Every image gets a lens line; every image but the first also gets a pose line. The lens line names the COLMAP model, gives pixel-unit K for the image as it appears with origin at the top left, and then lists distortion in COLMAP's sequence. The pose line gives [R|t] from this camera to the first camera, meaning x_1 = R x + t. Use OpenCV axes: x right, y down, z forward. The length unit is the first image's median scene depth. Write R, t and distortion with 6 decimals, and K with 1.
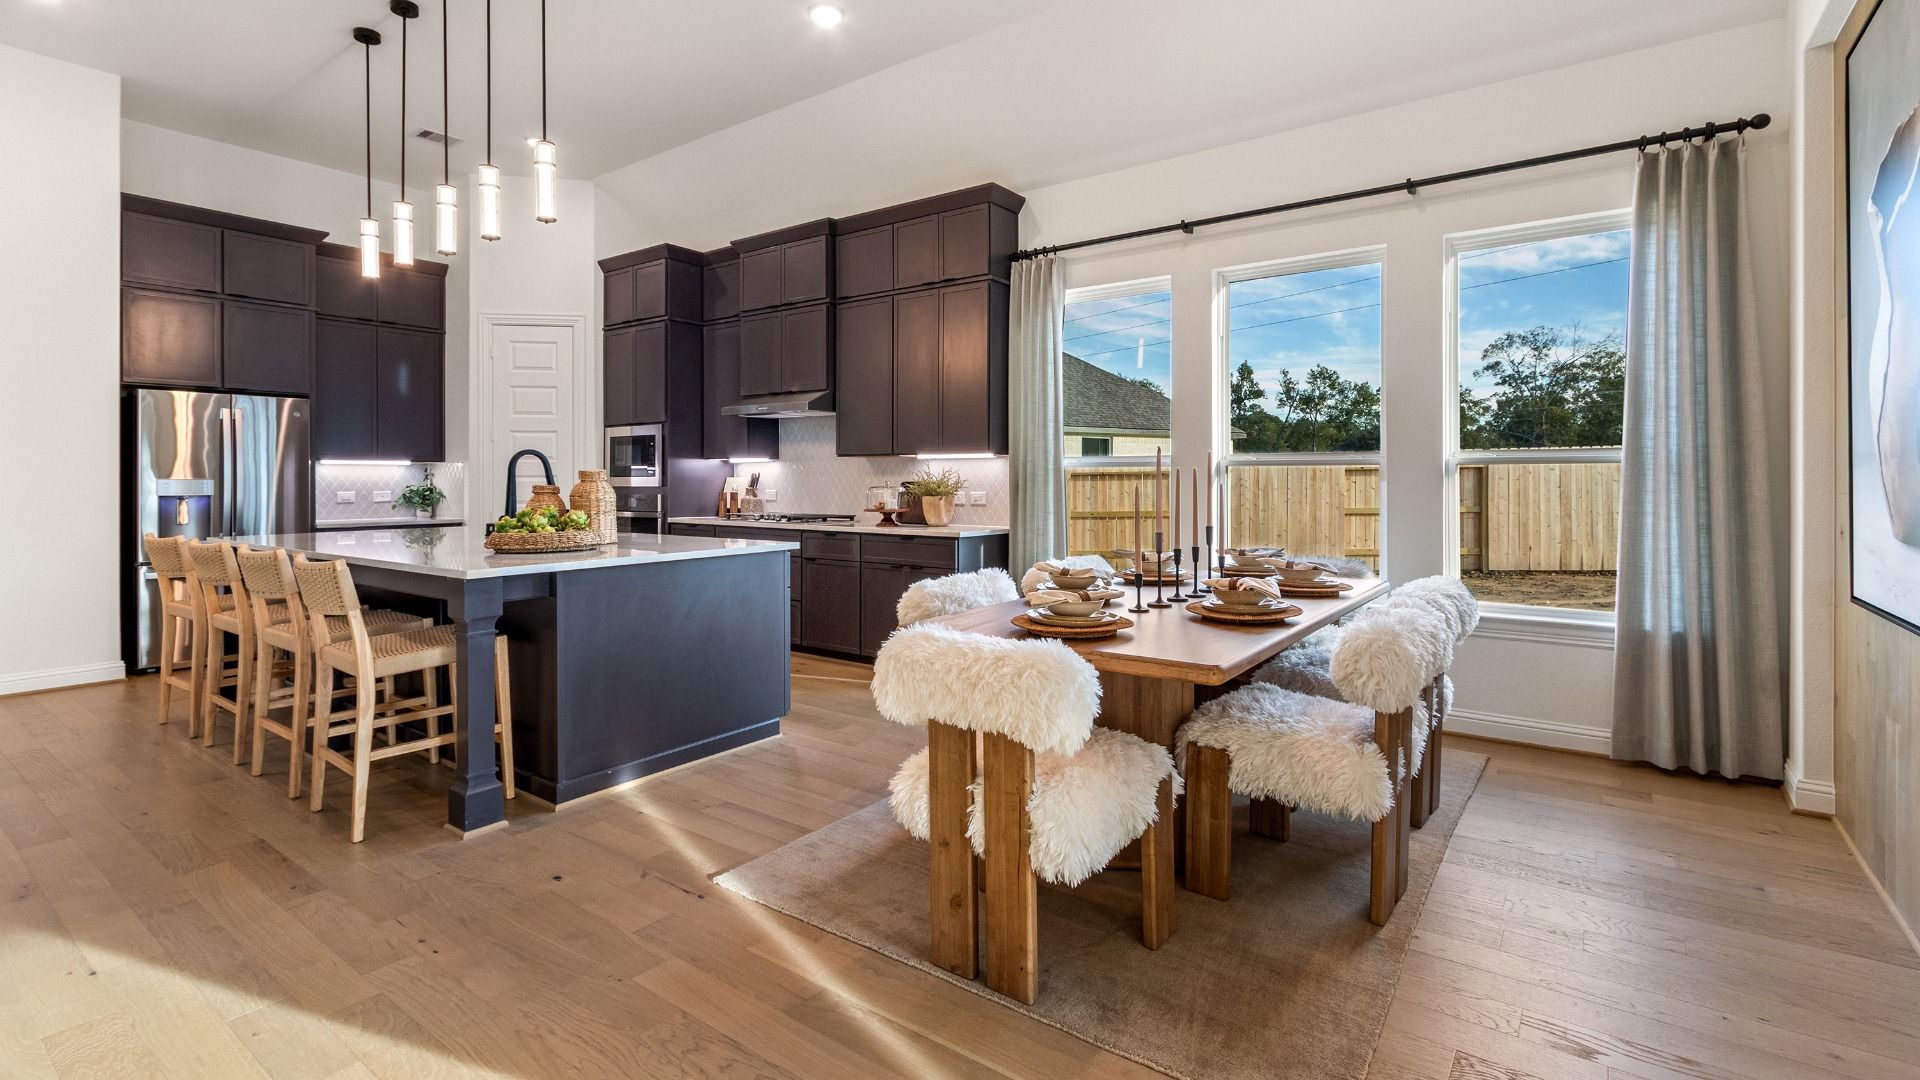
lens RADIAL K [[883.6, 0, 955.3], [0, 883.6, 490.8], [0, 0, 1]] dist [0.010186, 0.000254]
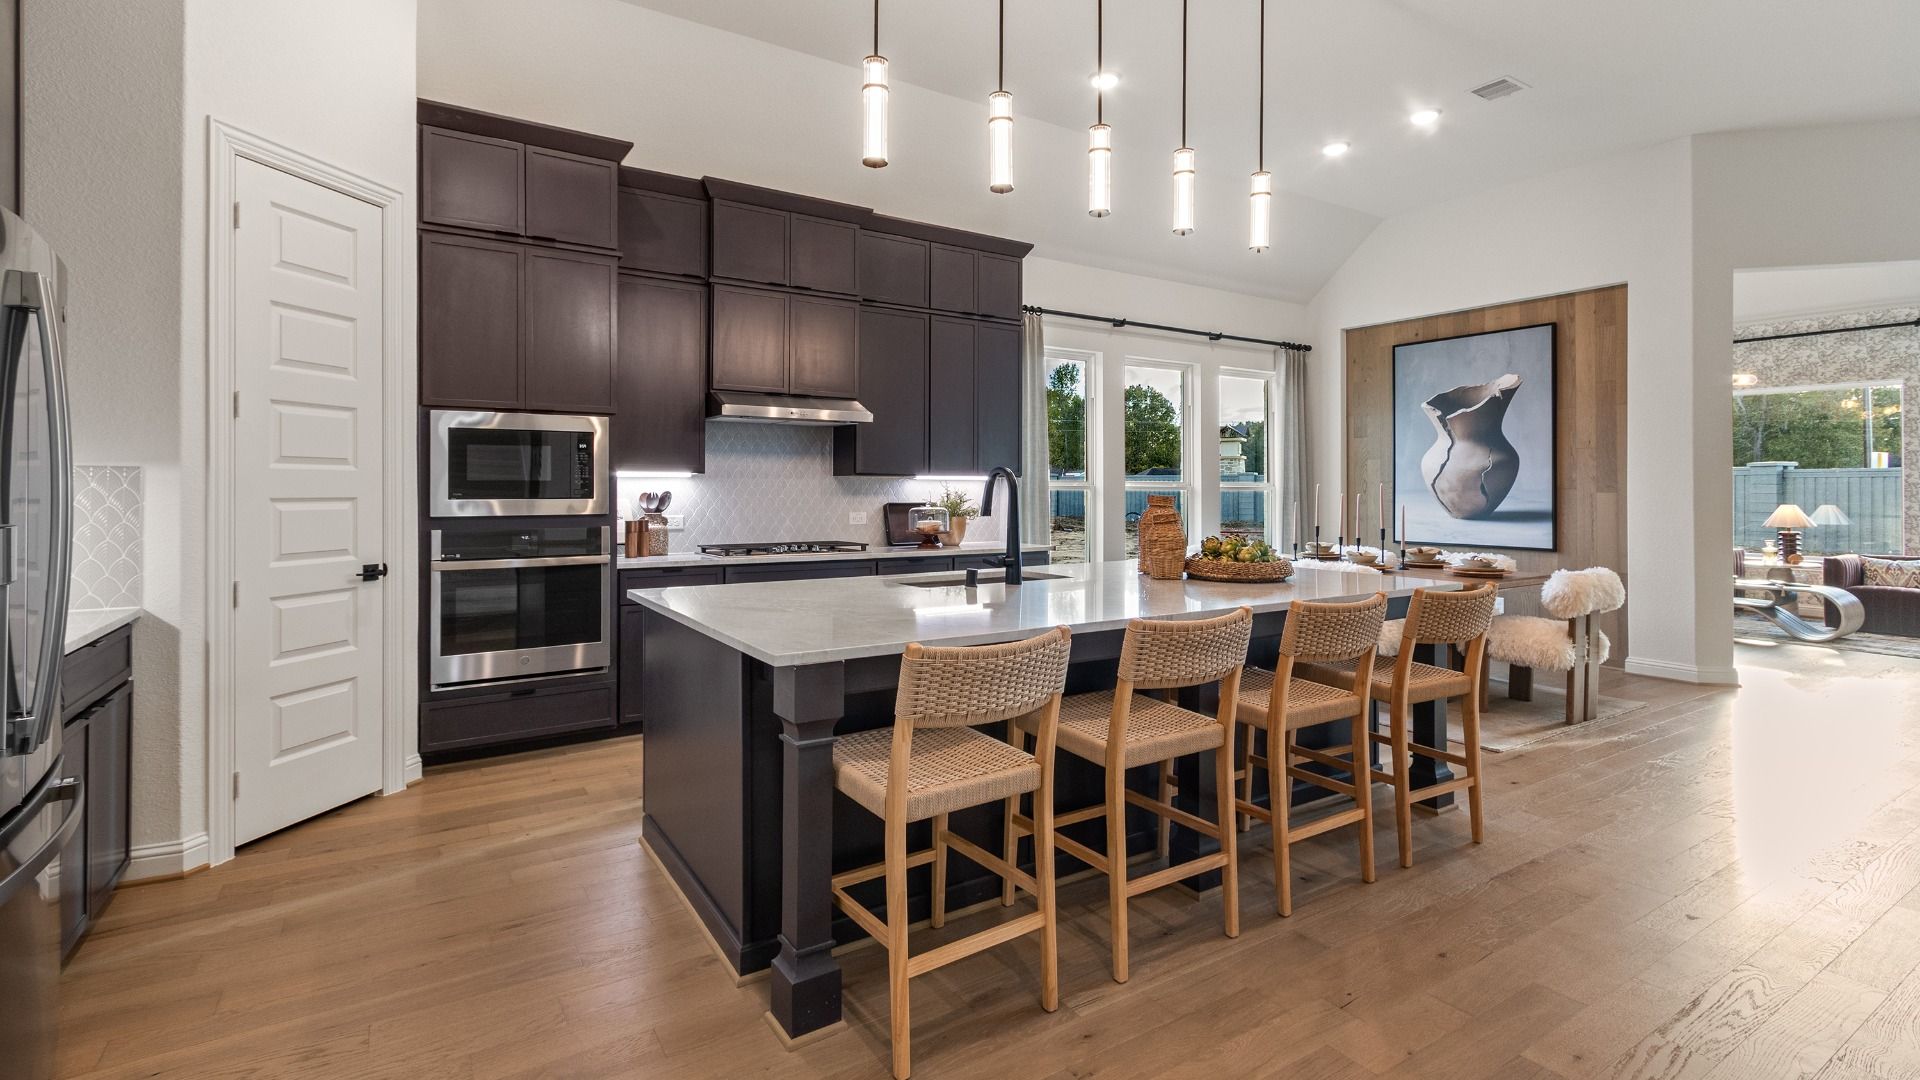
lens RADIAL K [[883.6, 0, 982.7], [0, 883.6, 471.6], [0, 0, 1]] dist [0.010186, 0.000254]
pose [[0.340536, 0.023412, 0.939940, -0.819032], [0.014096, 0.999450, -0.030001, -0.011851], [-0.940126, 0.023466, 0.340019, 0.513891]]
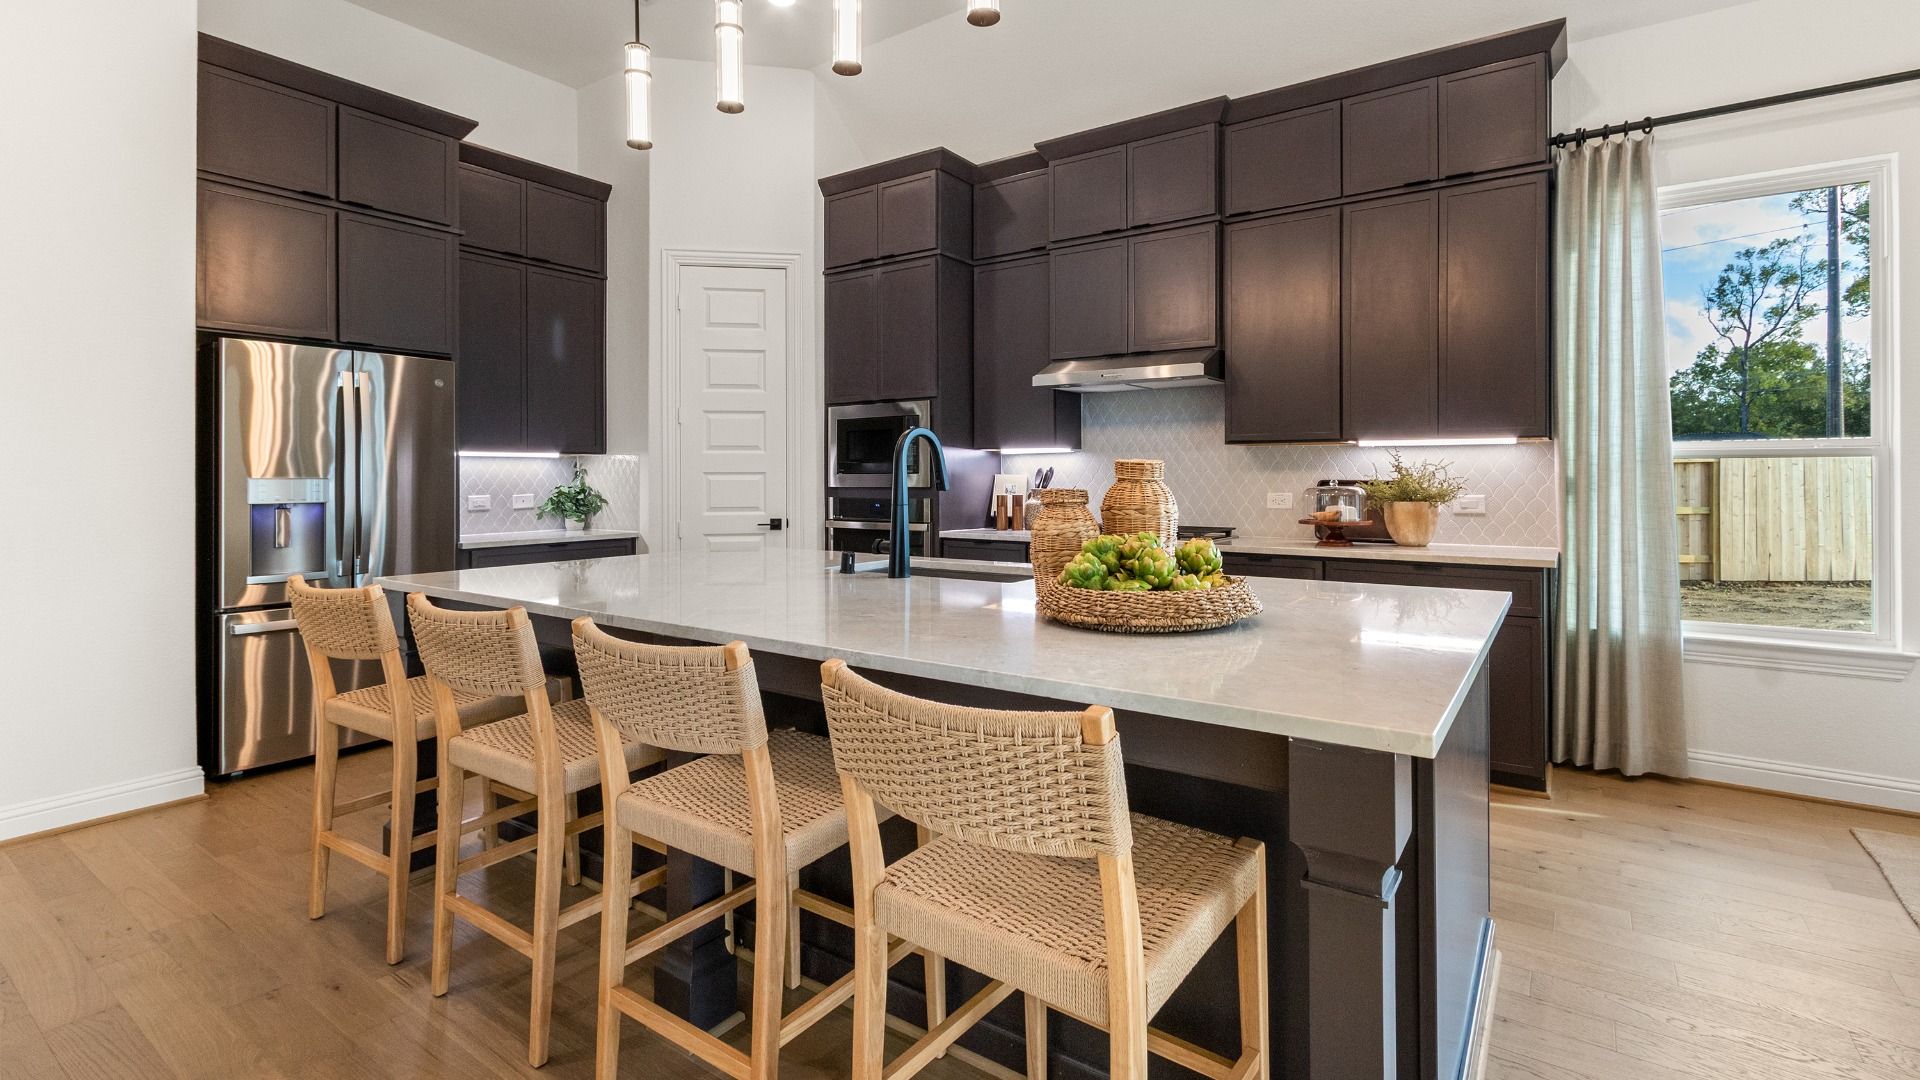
lens RADIAL K [[883.6, 0, 947.1], [0, 883.6, 479.5], [0, 0, 1]] dist [0.010186, 0.000254]
pose [[0.999736, -0.001570, 0.022922, -0.326899], [0.001801, 0.999948, -0.010077, -0.003647], [-0.022905, 0.010116, 0.999686, 0.277604]]
